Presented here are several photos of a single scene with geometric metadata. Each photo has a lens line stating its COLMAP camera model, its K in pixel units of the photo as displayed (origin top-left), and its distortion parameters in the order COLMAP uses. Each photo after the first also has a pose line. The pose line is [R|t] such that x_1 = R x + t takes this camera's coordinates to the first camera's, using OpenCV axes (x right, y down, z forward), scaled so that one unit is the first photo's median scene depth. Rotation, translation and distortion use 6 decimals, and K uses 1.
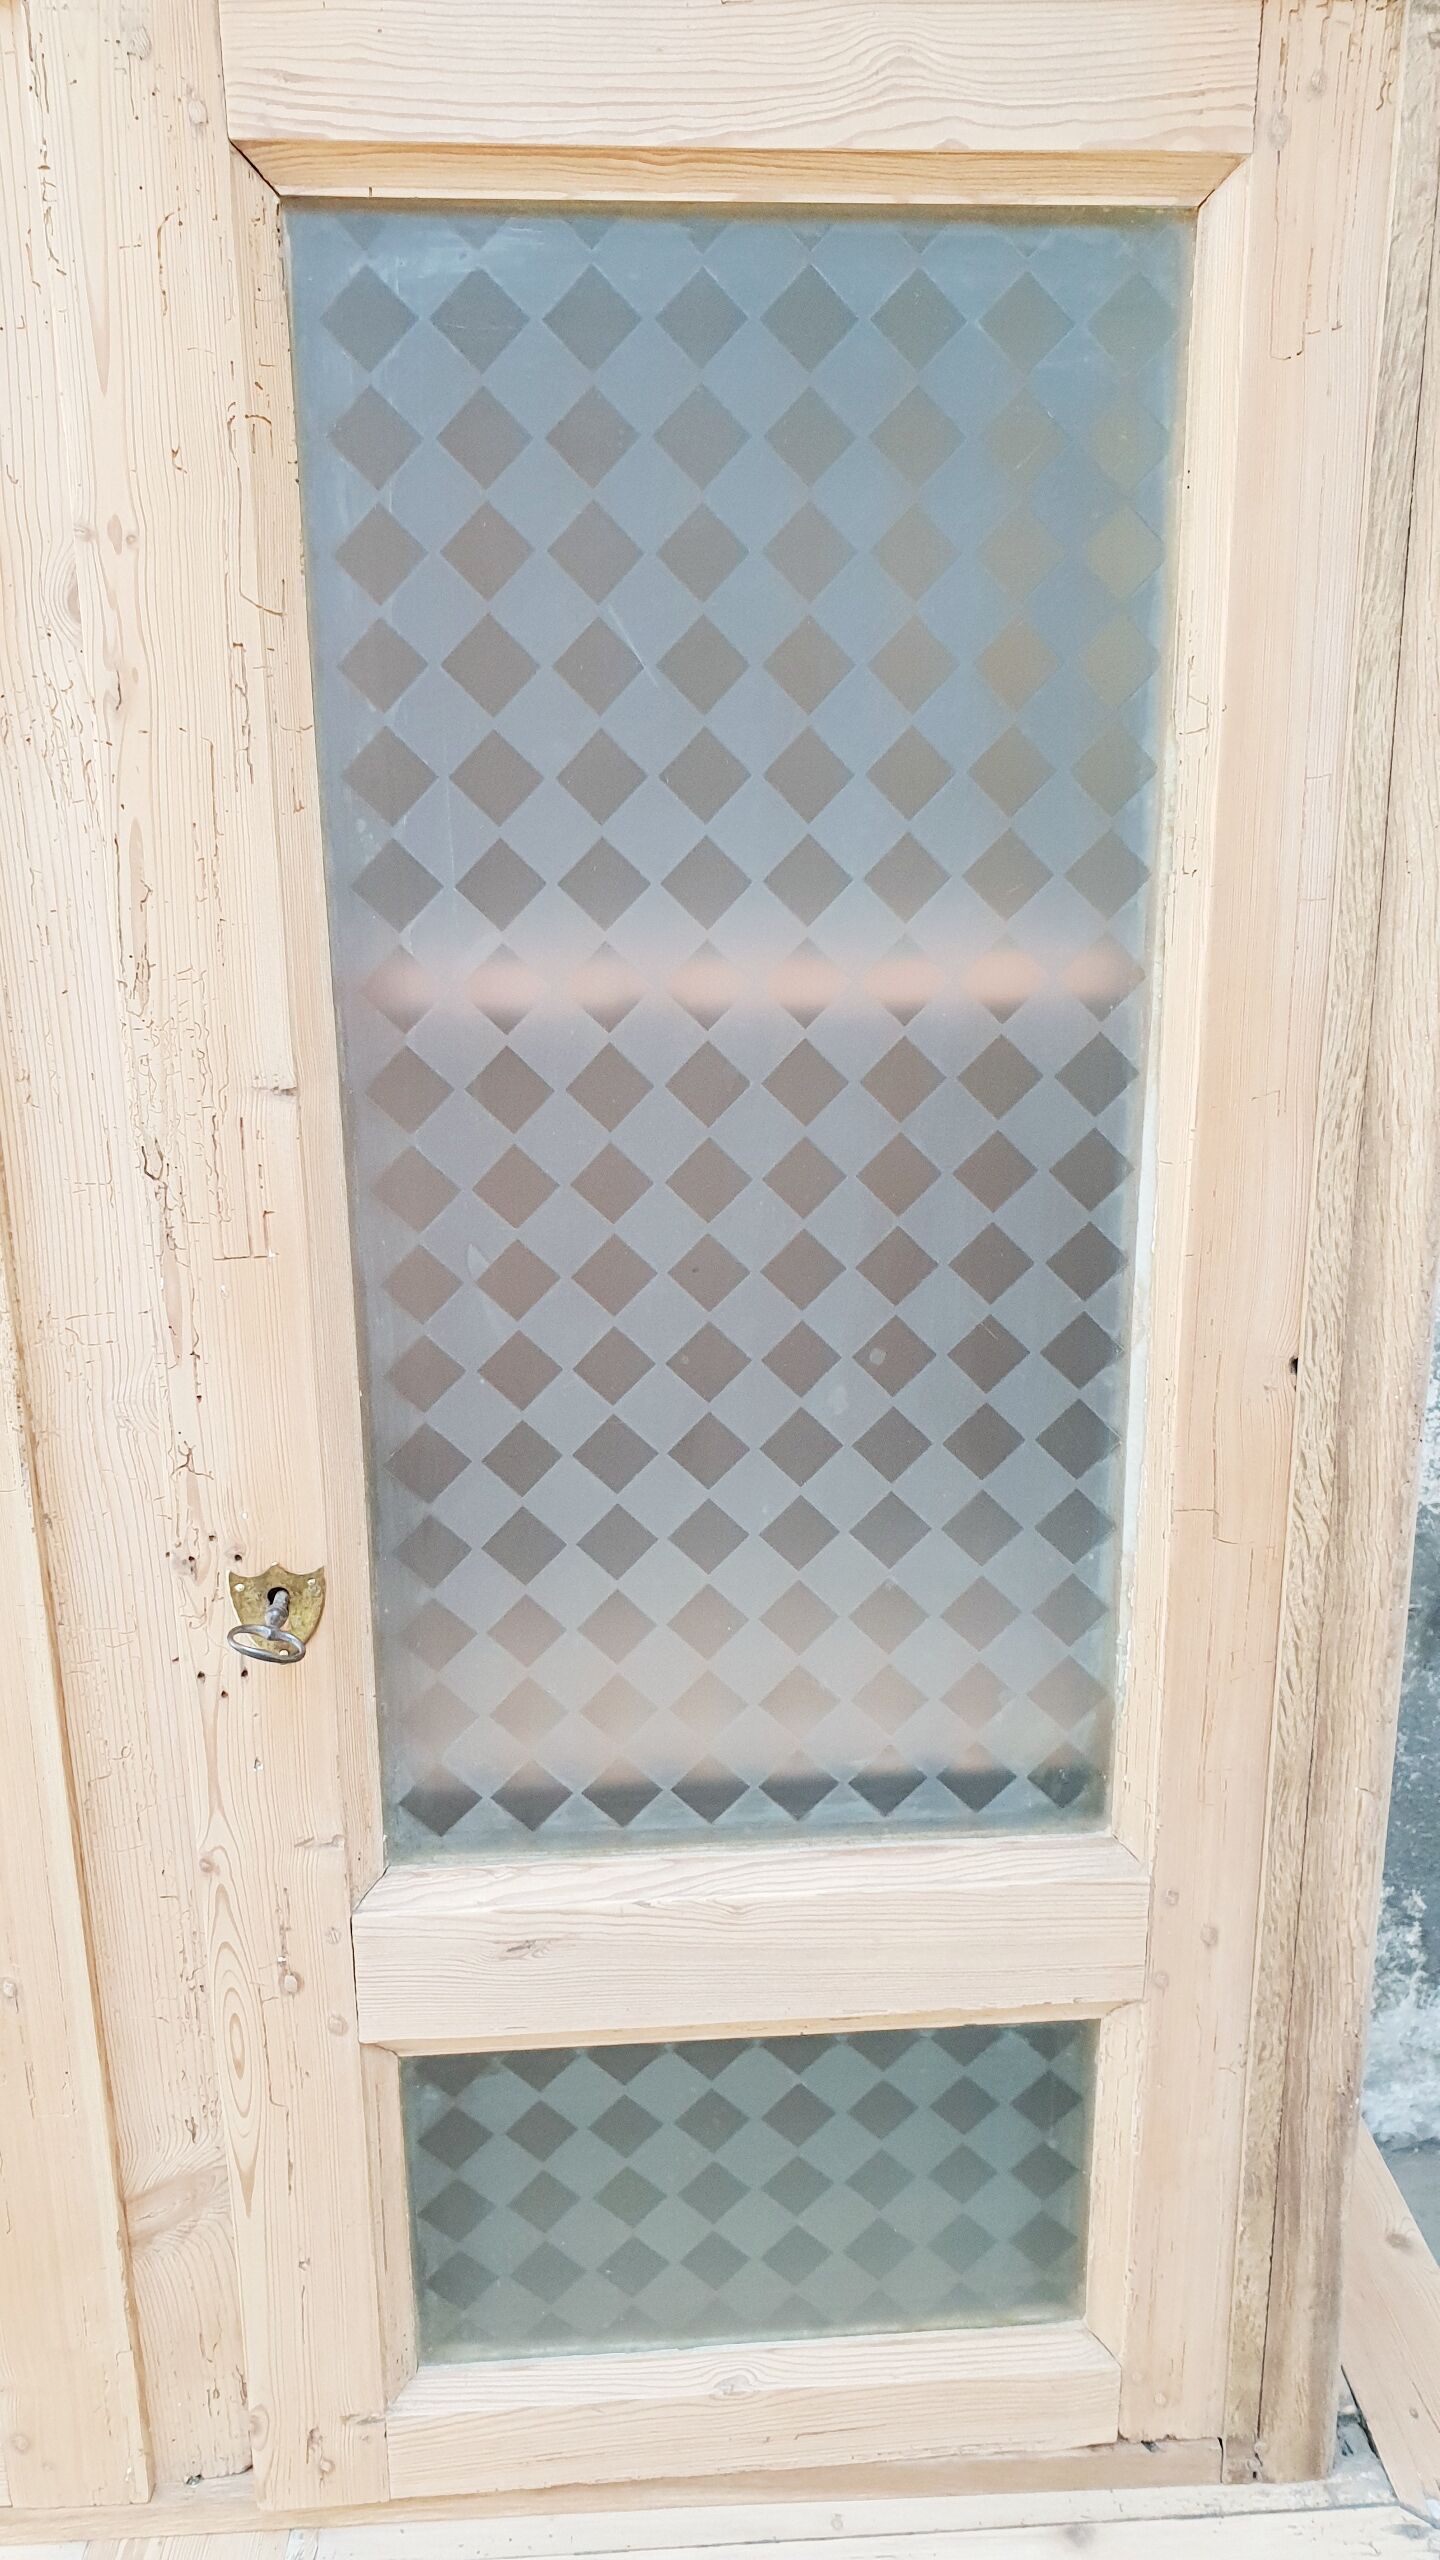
lens RADIAL K [[2074.3, 0, 721.1], [0, 2074.3, 1258.8], [0, 0, 1]] dist [0.000017, 0.013623]
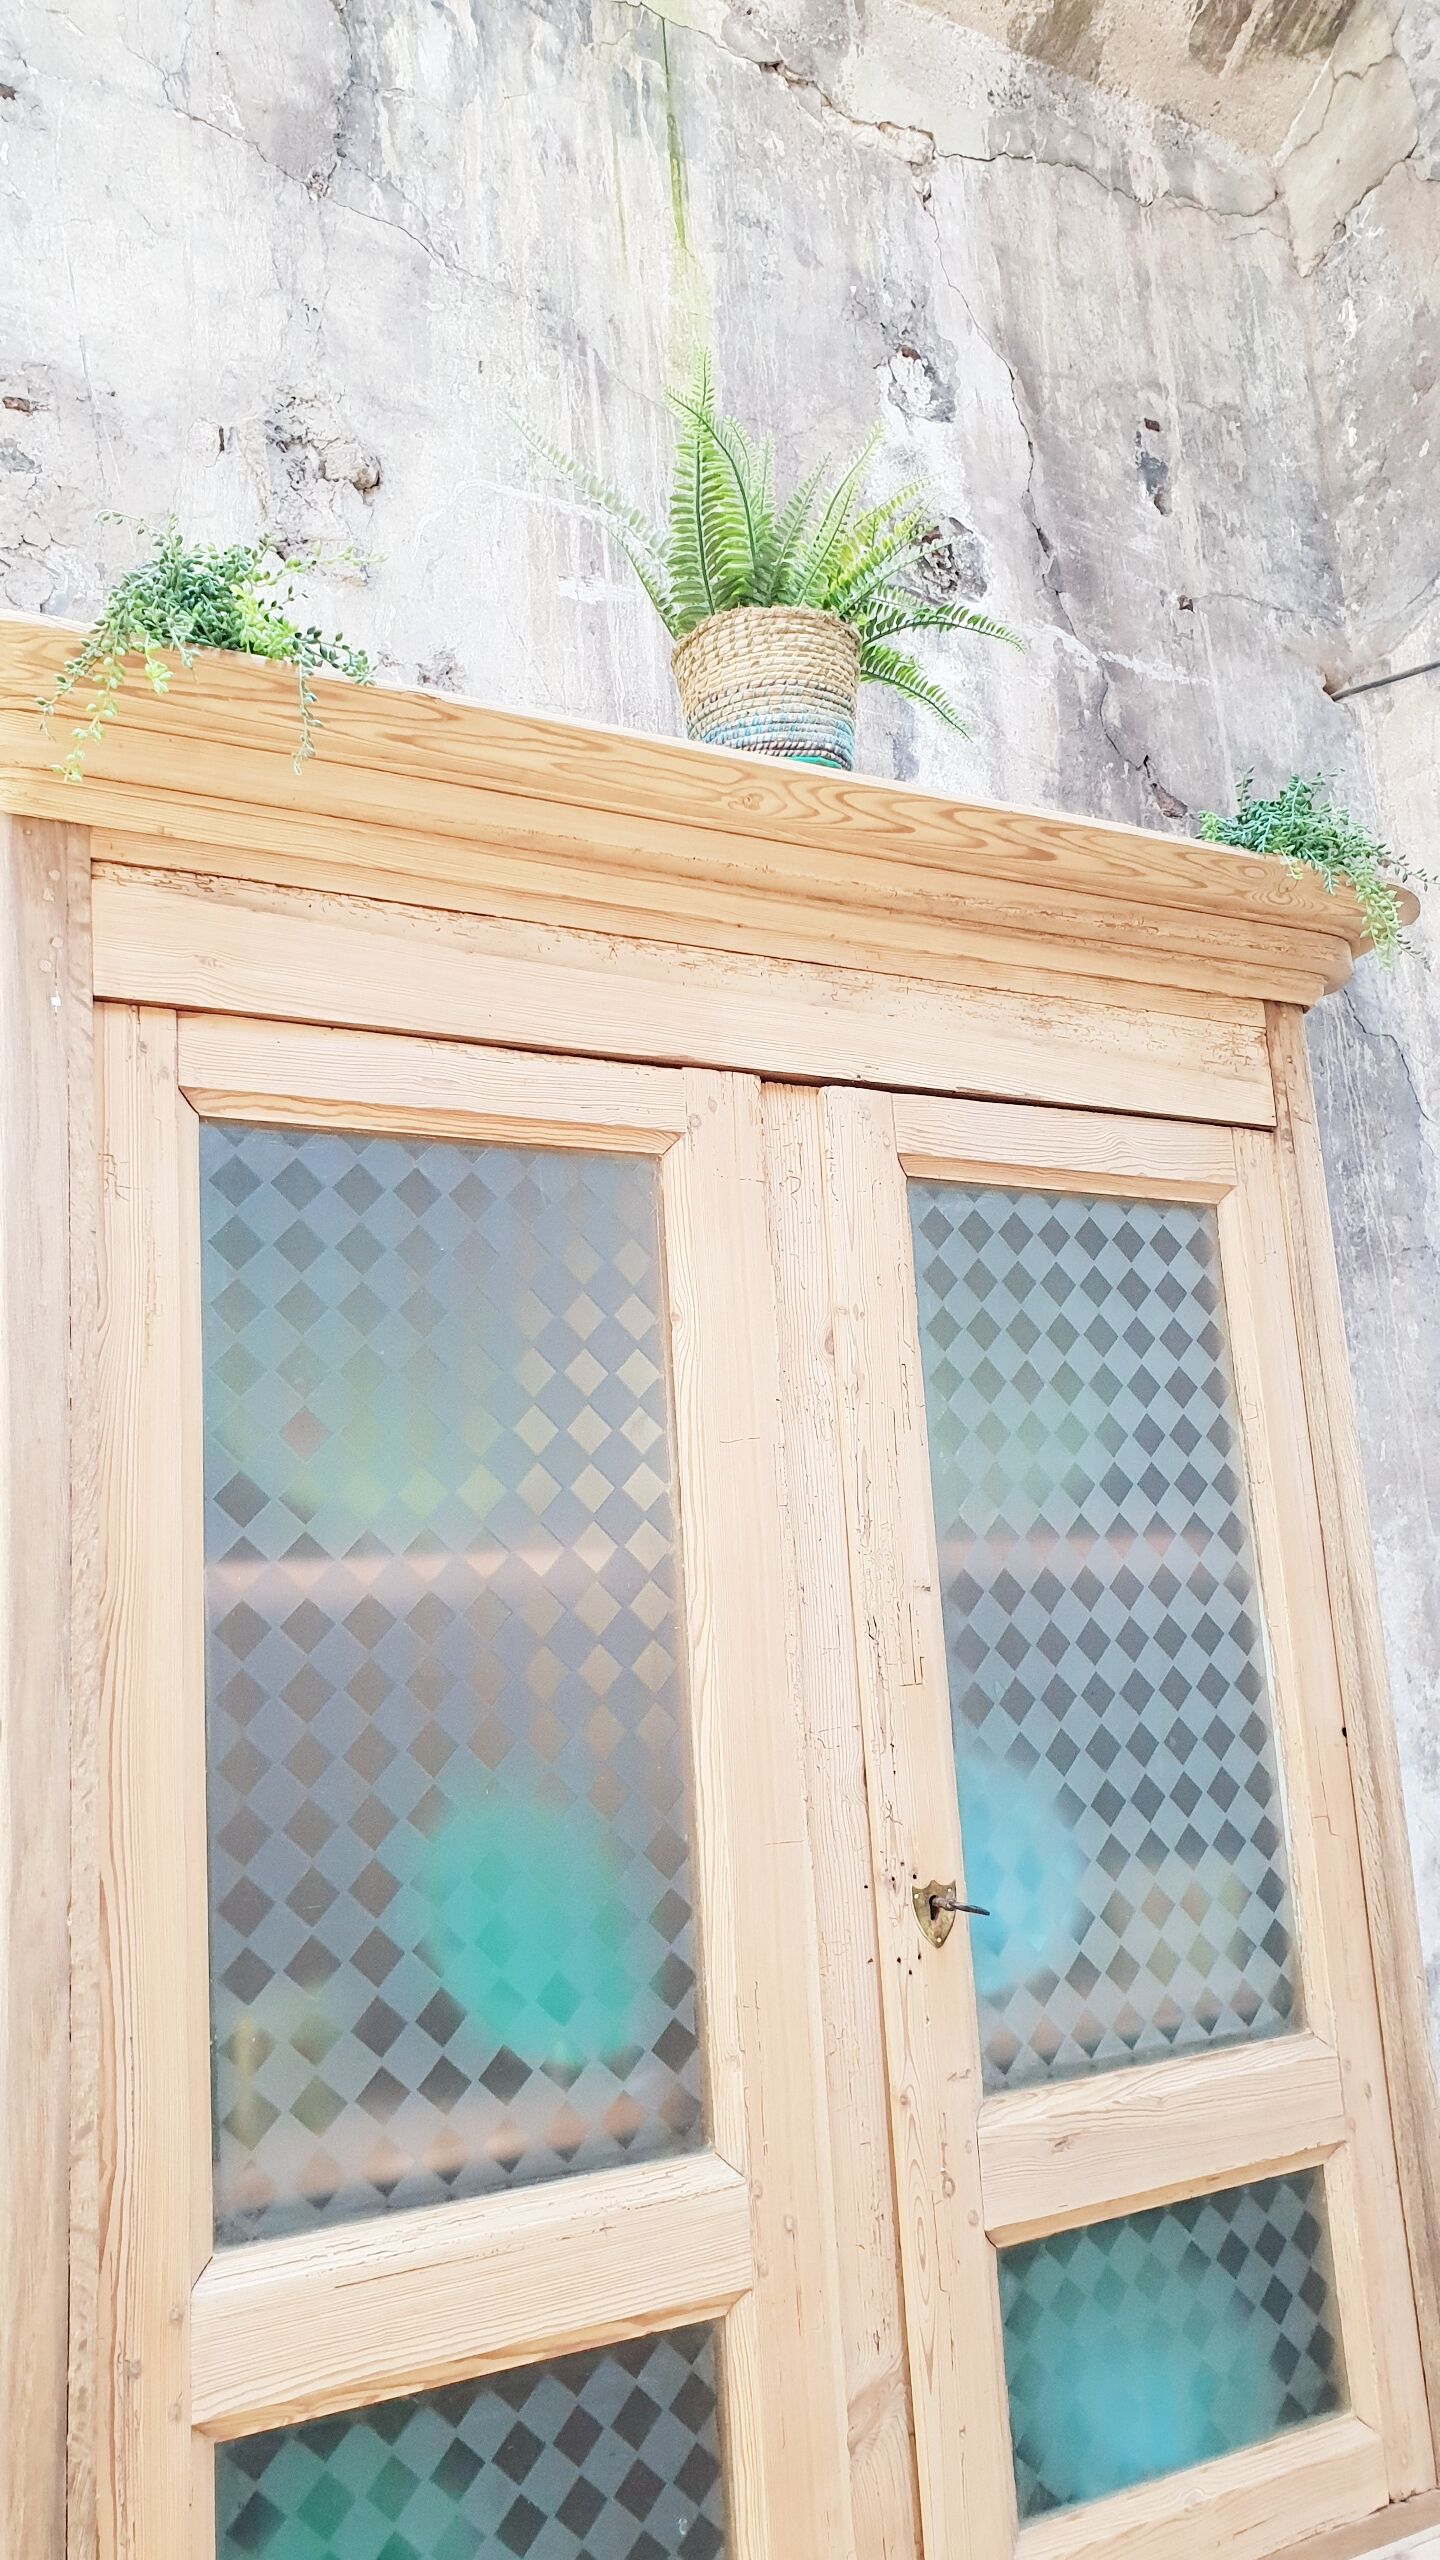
lens RADIAL K [[2011.9, 0, 742.5], [0, 2011.9, 1284.4], [0, 0, 1]] dist [-0.002378, 0.017558]
pose [[0.890422, 0.037095, 0.453622, -1.120170], [0.183962, 0.882299, -0.433250, 0.403909], [-0.416302, 0.469224, 0.778795, -0.445490]]
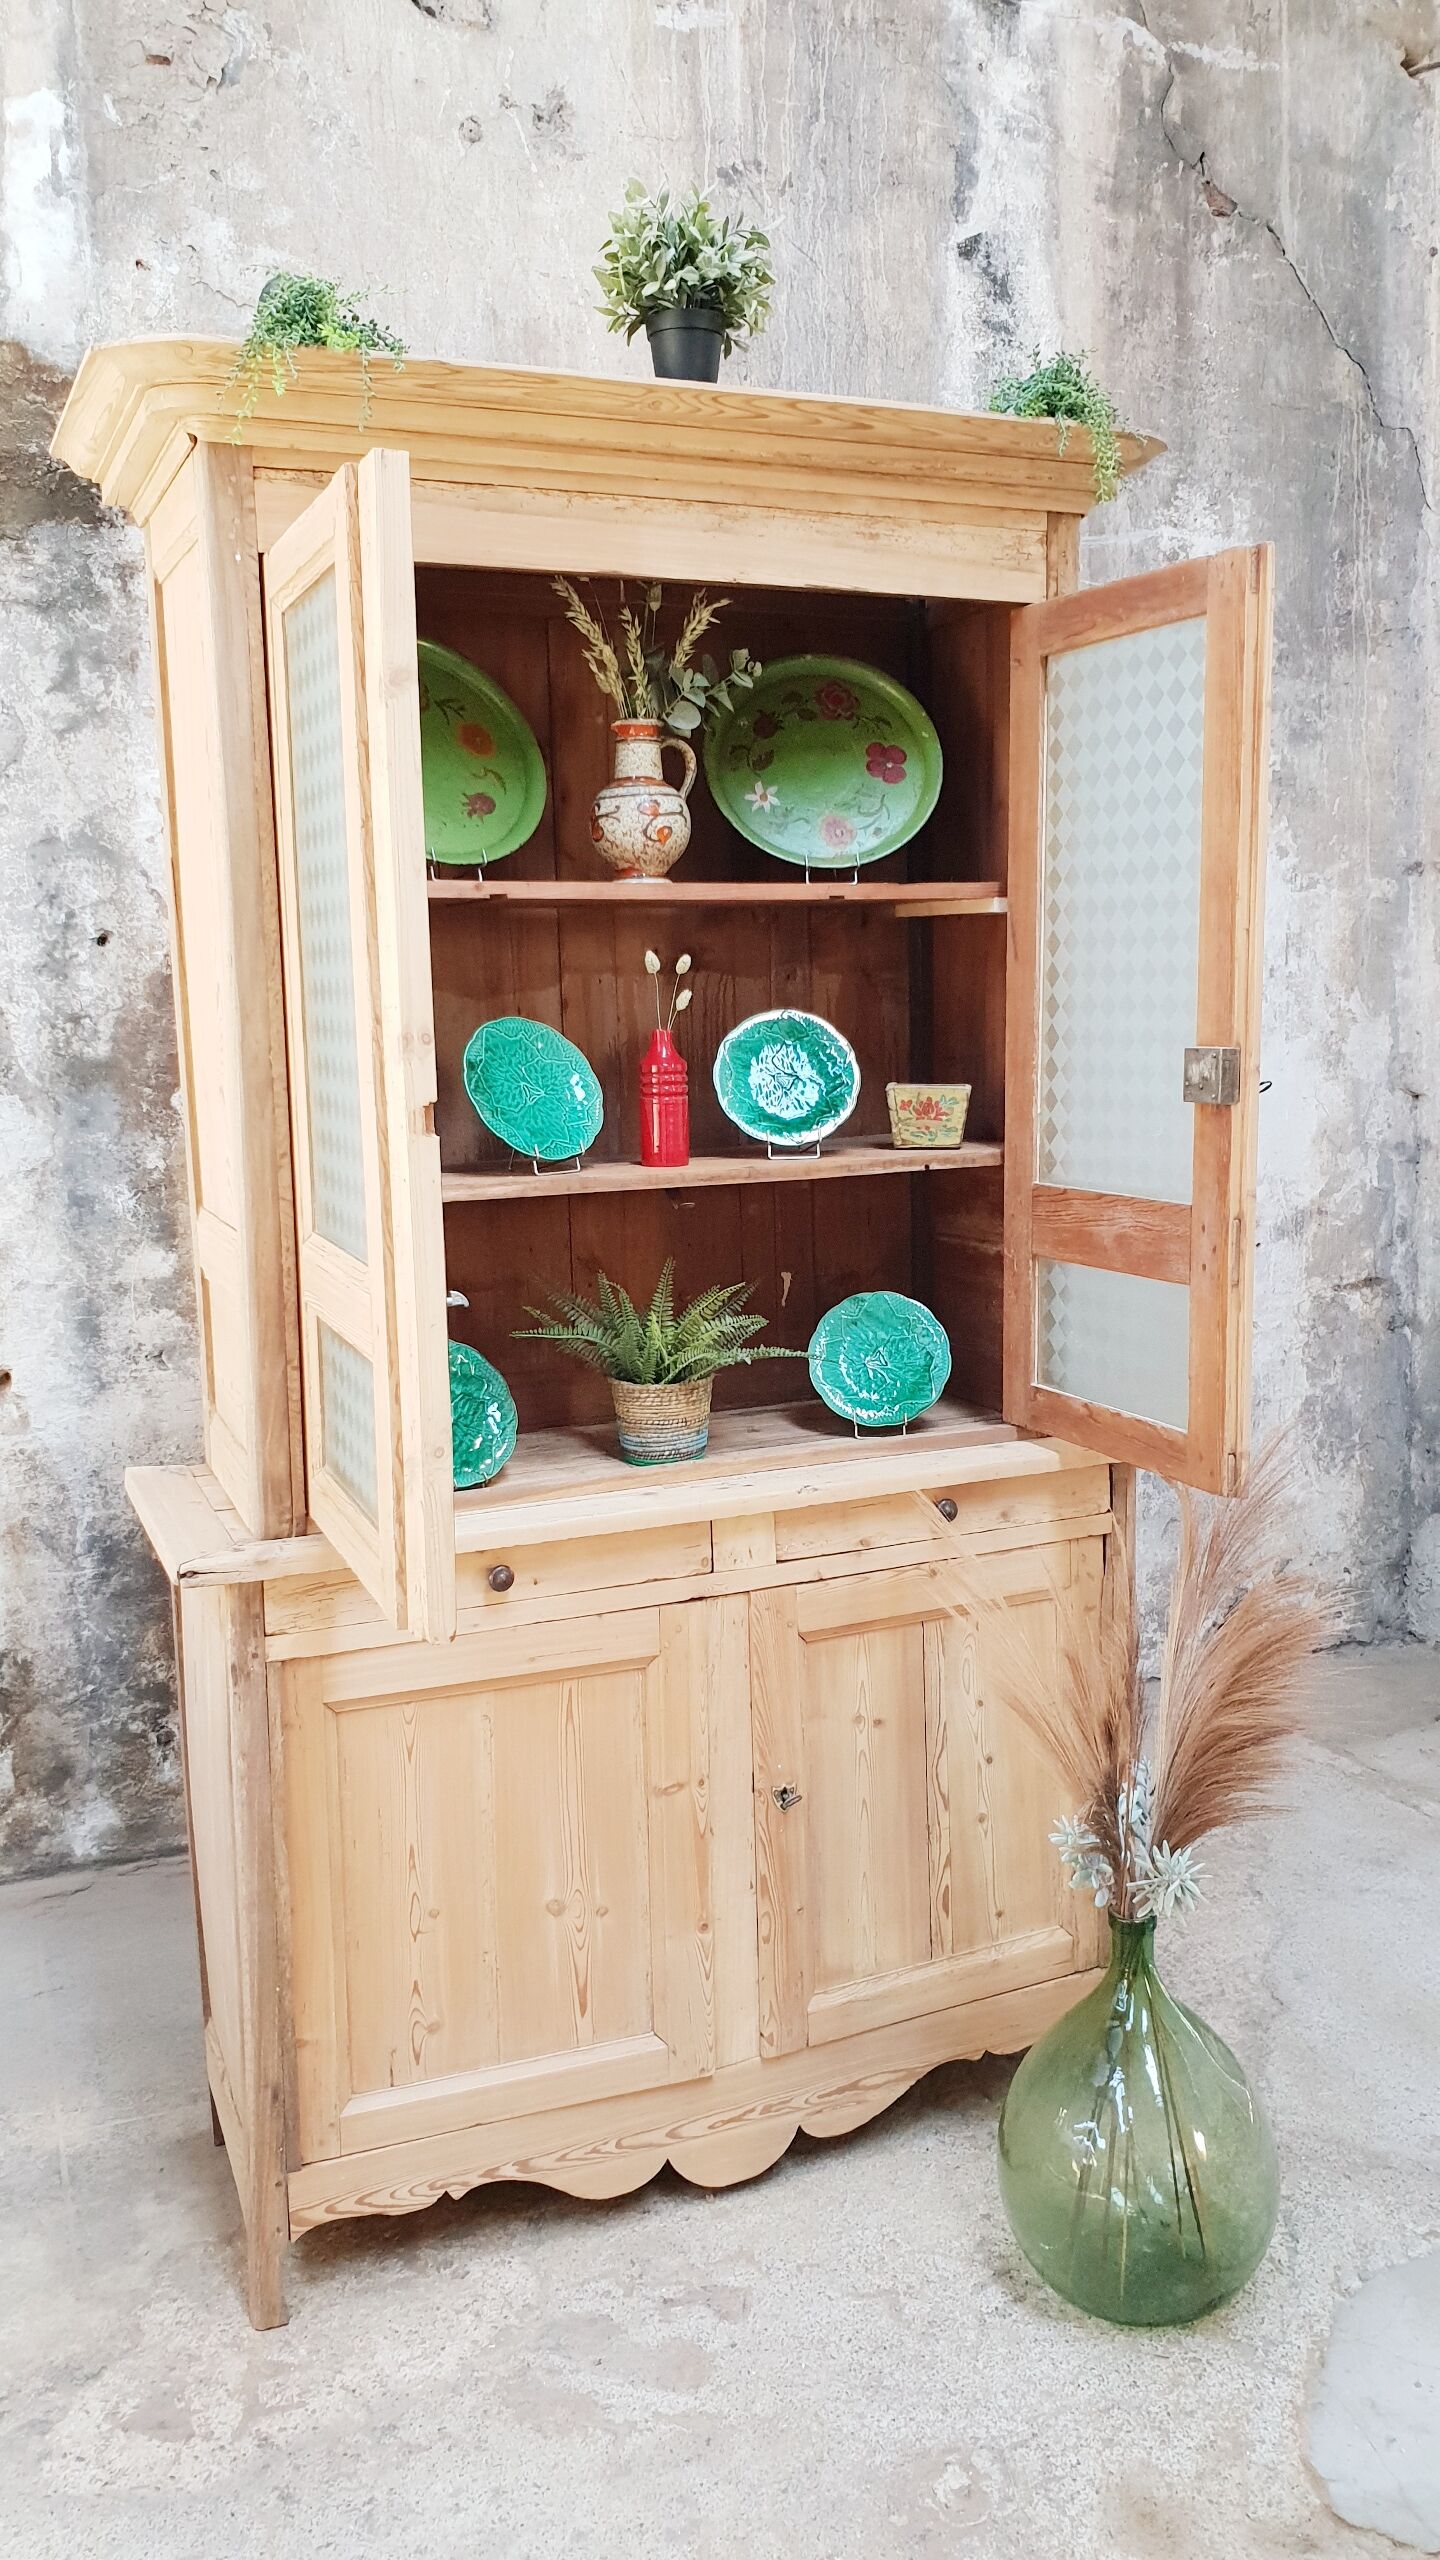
lens RADIAL K [[2002.7, 0, 745.0], [0, 2002.7, 1281.9], [0, 0, 1]] dist [-0.002438, 0.026797]
pose [[0.938248, -0.059060, 0.340886, -1.226091], [0.107011, 0.986544, -0.123613, 0.804766], [-0.328998, 0.152458, 0.931942, -1.655532]]
